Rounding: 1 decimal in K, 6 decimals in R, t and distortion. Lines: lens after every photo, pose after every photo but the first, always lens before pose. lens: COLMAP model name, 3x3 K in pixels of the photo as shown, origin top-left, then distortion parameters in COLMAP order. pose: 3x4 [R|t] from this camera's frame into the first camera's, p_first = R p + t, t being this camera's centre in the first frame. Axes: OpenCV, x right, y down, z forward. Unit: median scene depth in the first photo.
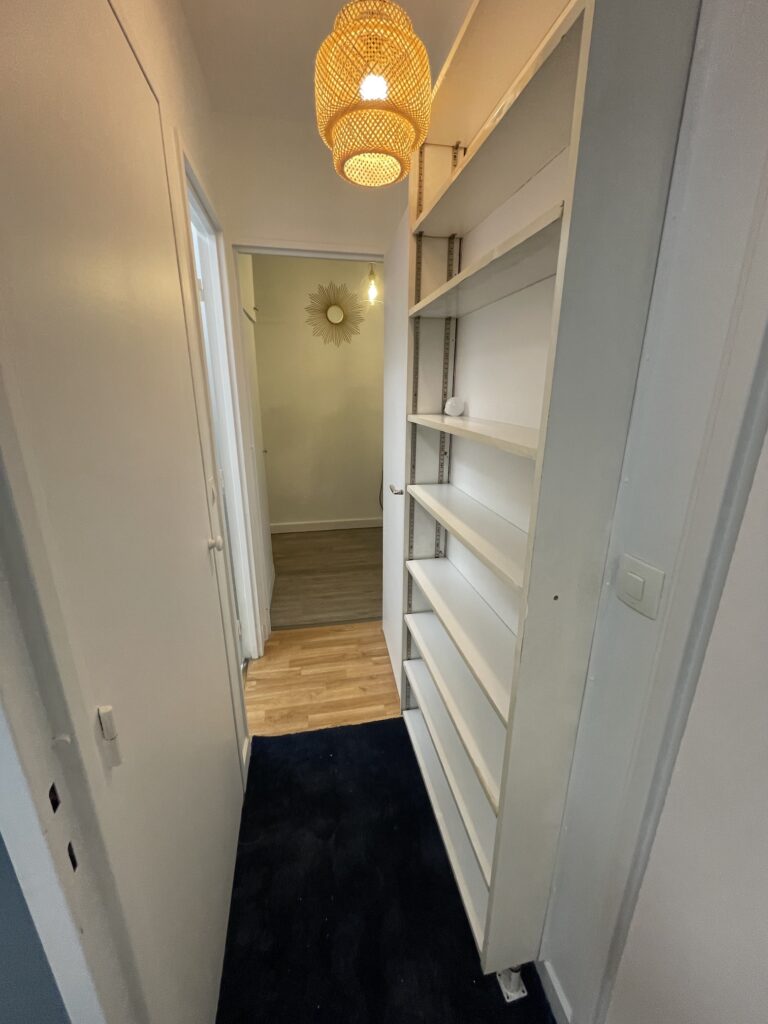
lens RADIAL K [[416.0, 0, 385.0], [0, 416.0, 516.2], [0, 0, 1]] dist [-0.005812, 0.000467]
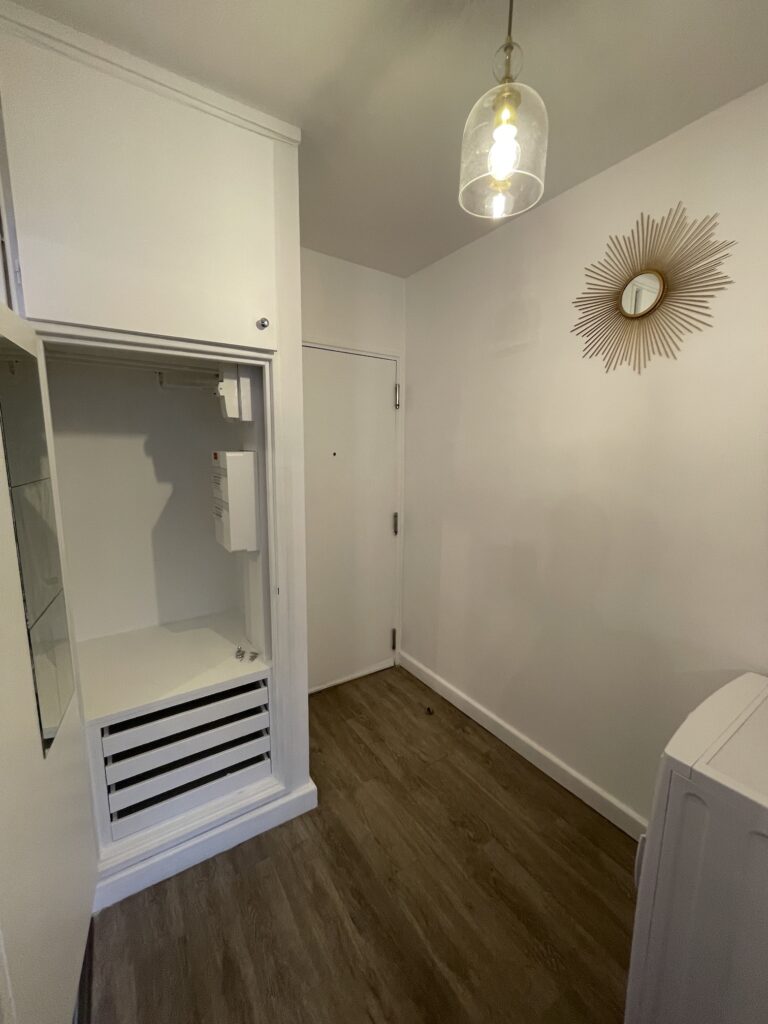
lens RADIAL K [[416.0, 0, 385.0], [0, 416.0, 516.2], [0, 0, 1]] dist [-0.005812, 0.000467]
pose [[0.382186, 0.151301, -0.911615, 0.176843], [-0.290872, 0.956057, 0.036732, -0.233486], [0.877113, 0.251124, 0.409401, 0.691033]]
